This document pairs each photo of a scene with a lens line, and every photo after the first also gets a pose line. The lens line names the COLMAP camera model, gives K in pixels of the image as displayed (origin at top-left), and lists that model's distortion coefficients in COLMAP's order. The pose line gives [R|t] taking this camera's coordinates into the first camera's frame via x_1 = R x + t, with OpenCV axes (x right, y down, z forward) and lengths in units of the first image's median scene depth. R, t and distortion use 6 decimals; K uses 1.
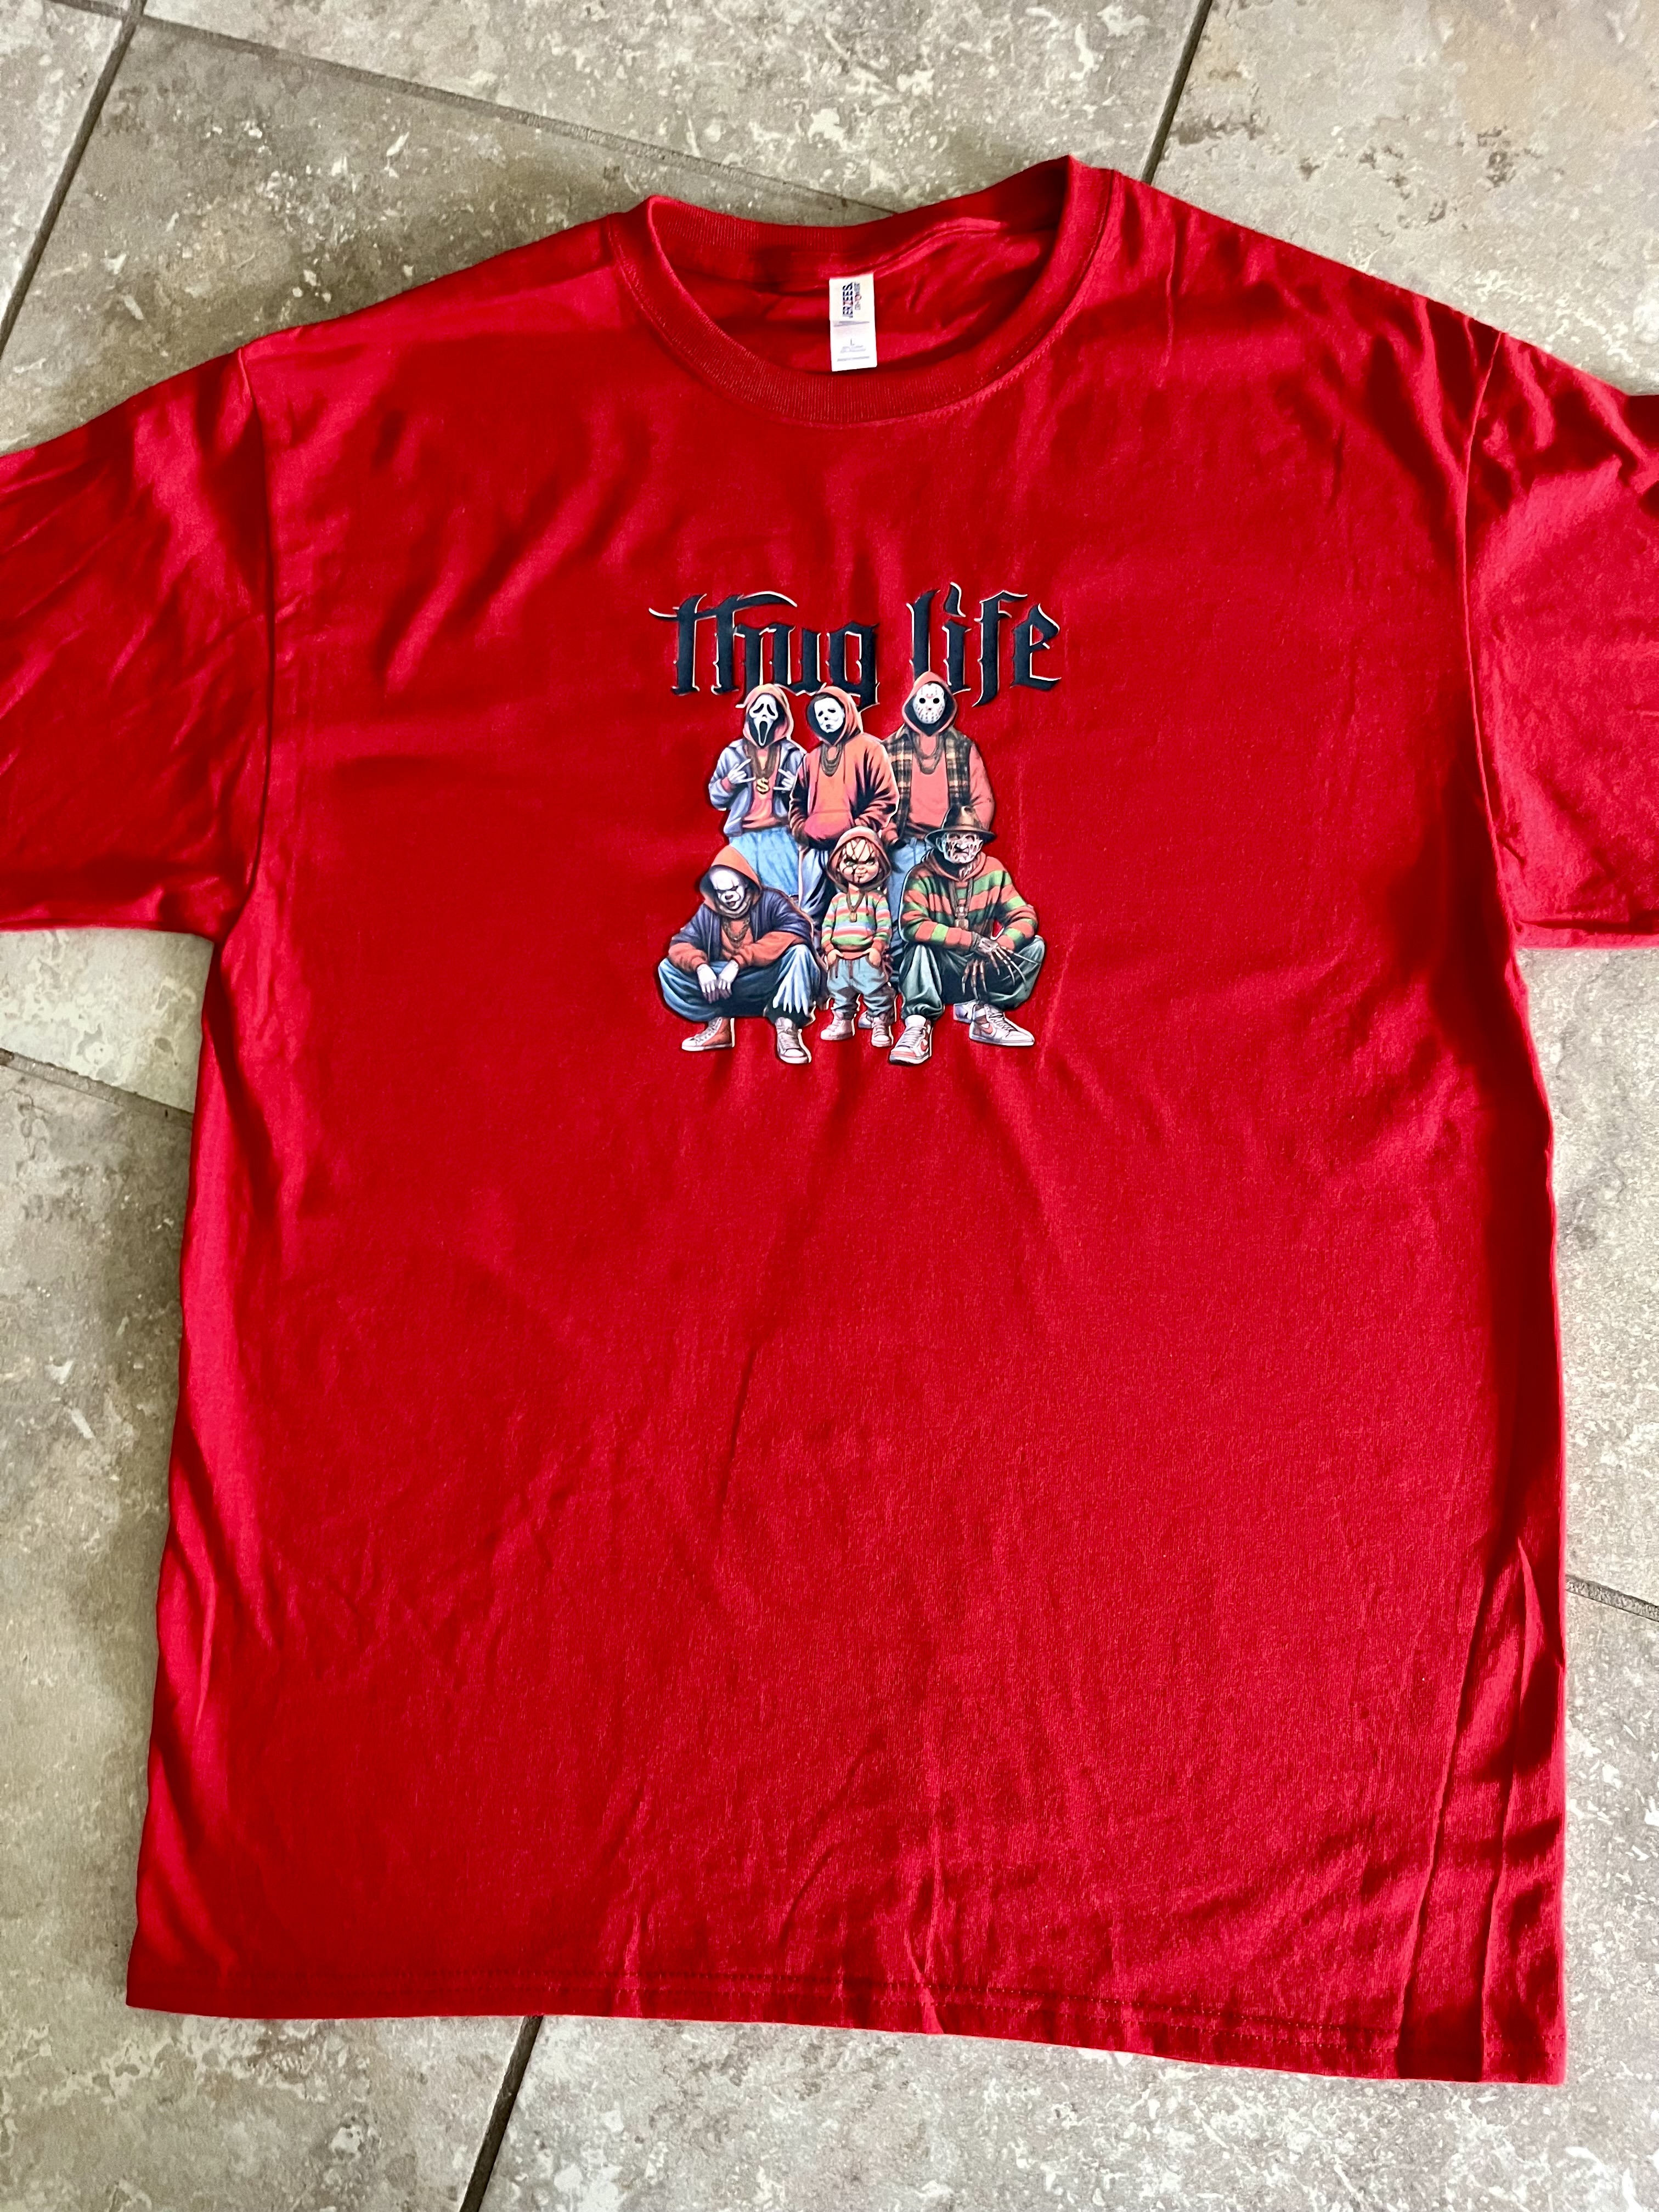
lens RADIAL K [[1671.5, 0, 825.3], [0, 1671.5, 1116.5], [0, 0, 1]] dist [0.012057, -0.006579]
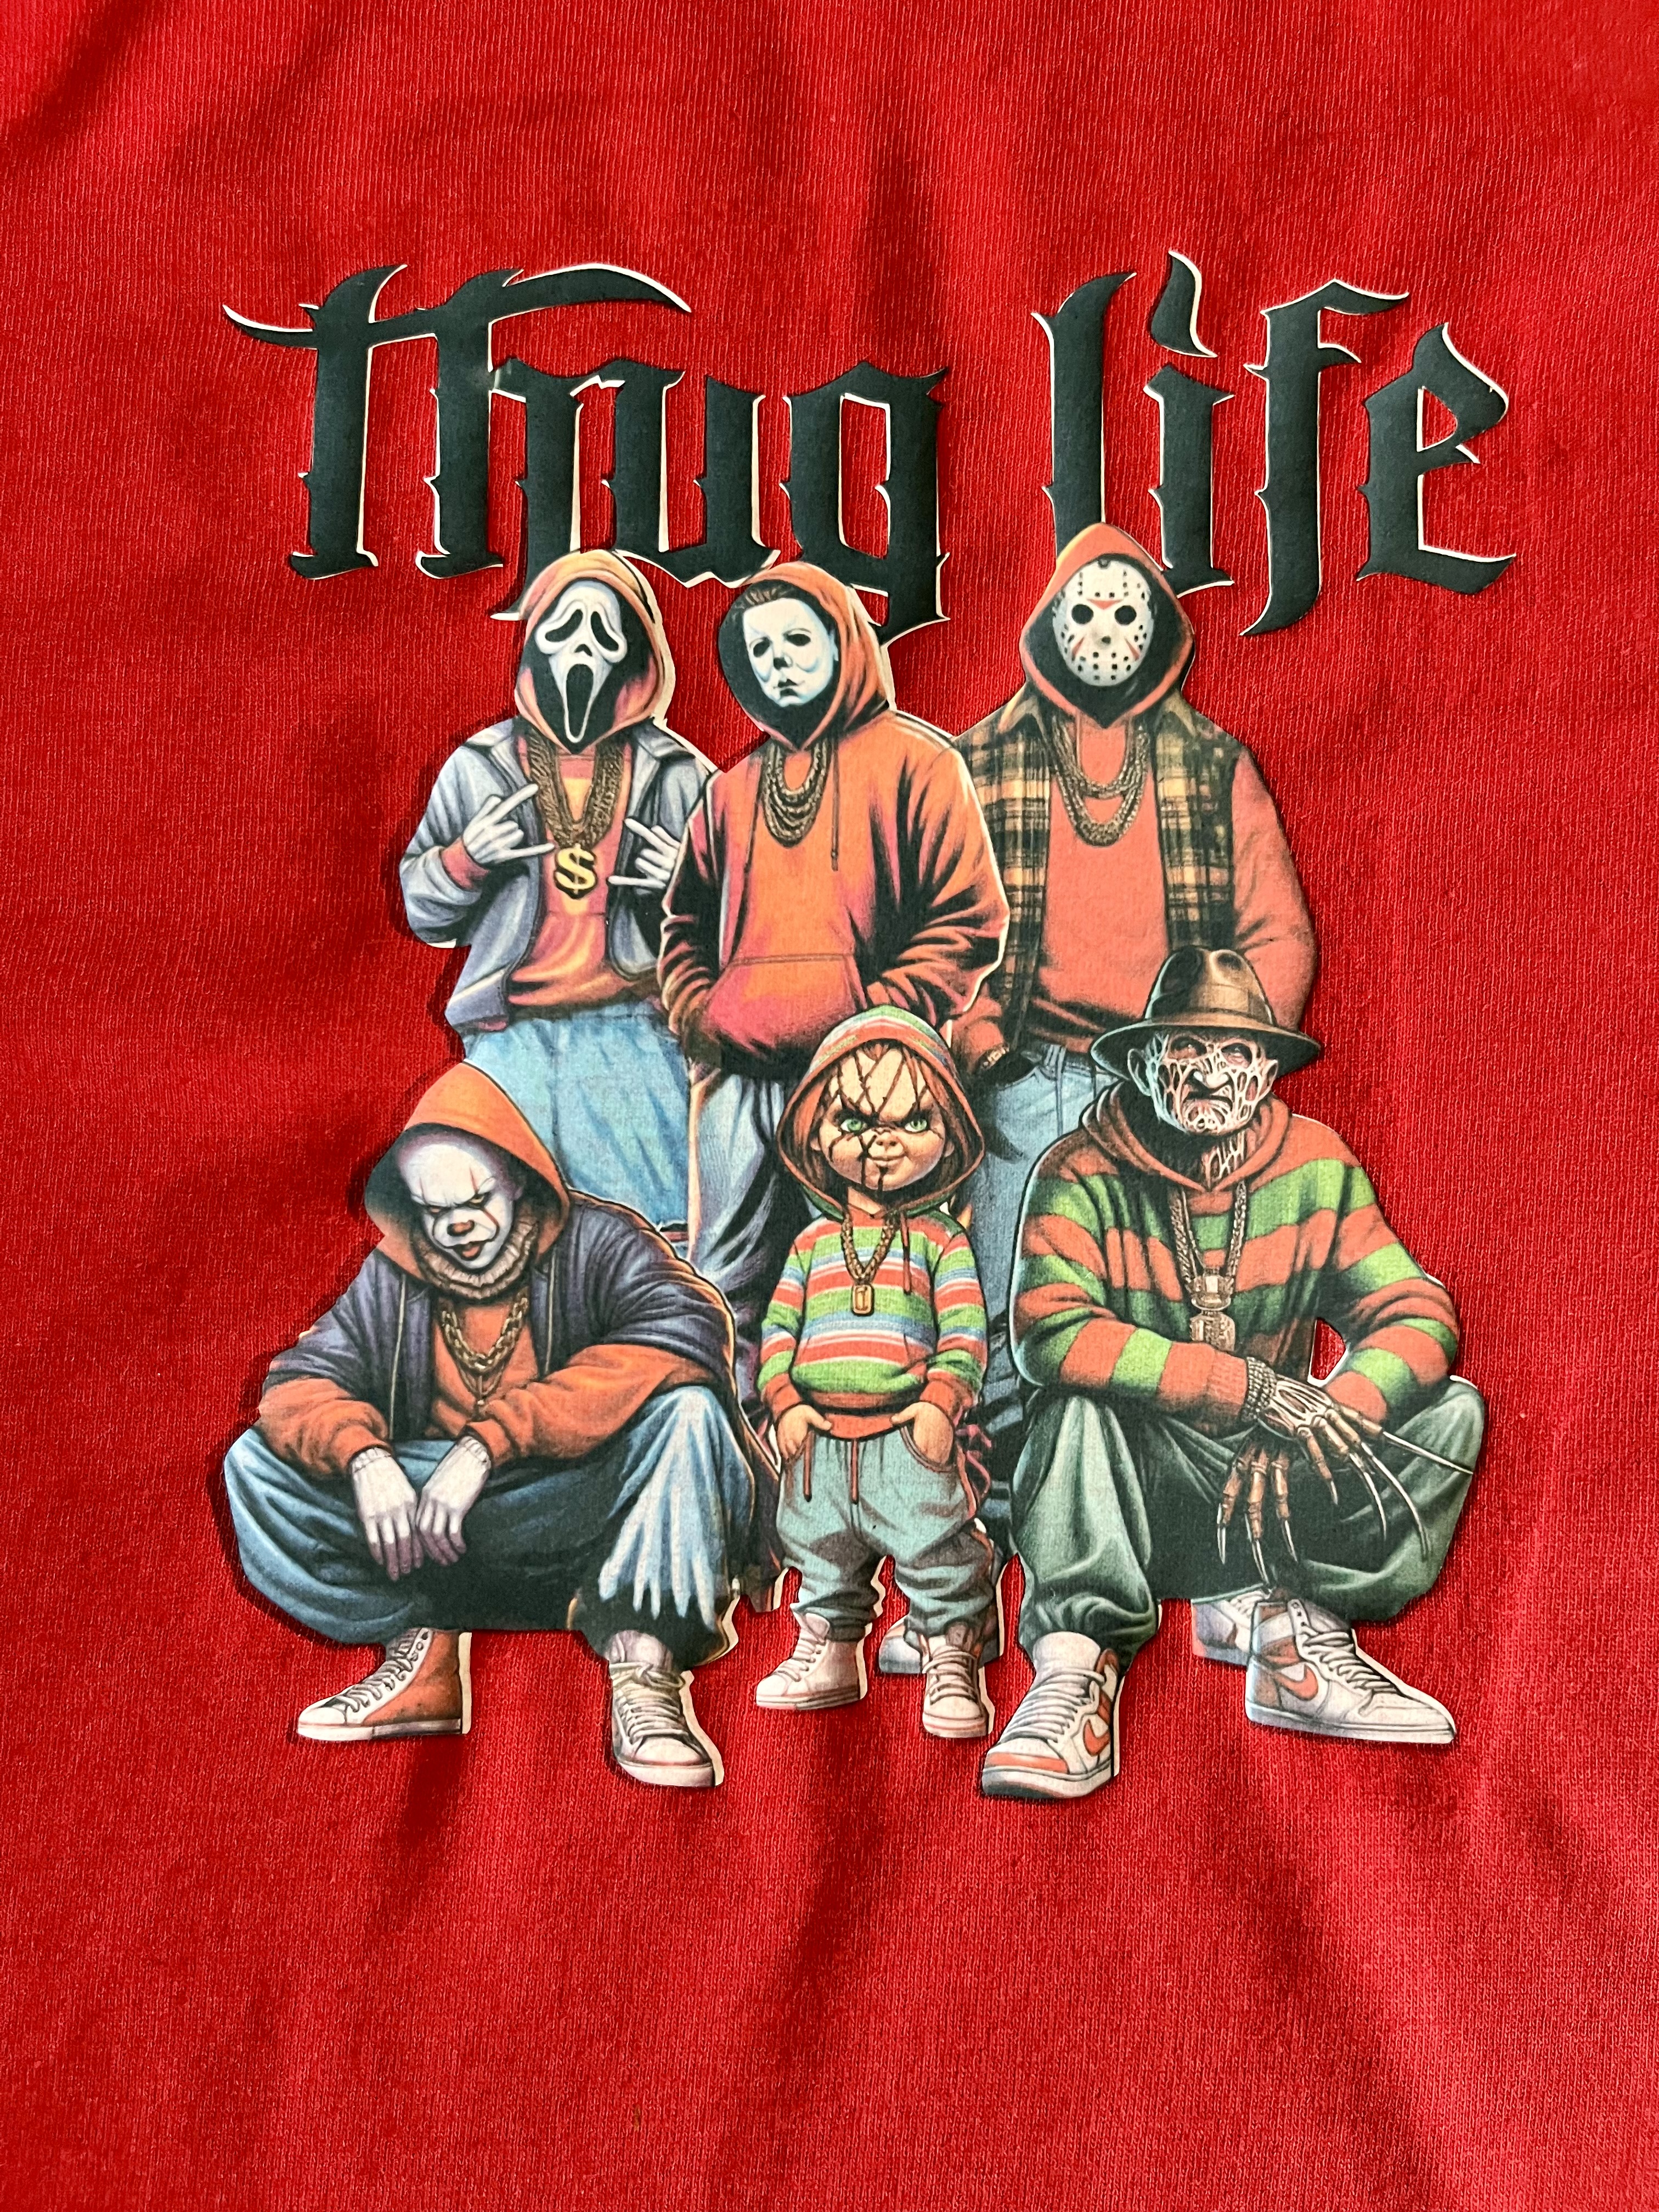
lens RADIAL K [[1671.5, 0, 838.7], [0, 1671.5, 1094.8], [0, 0, 1]] dist [0.012057, -0.006579]
pose [[0.997497, 0.008595, 0.070189, -0.009920], [-0.008375, 0.999959, -0.003434, -0.156225], [-0.070215, 0.002838, 0.997528, 0.688182]]
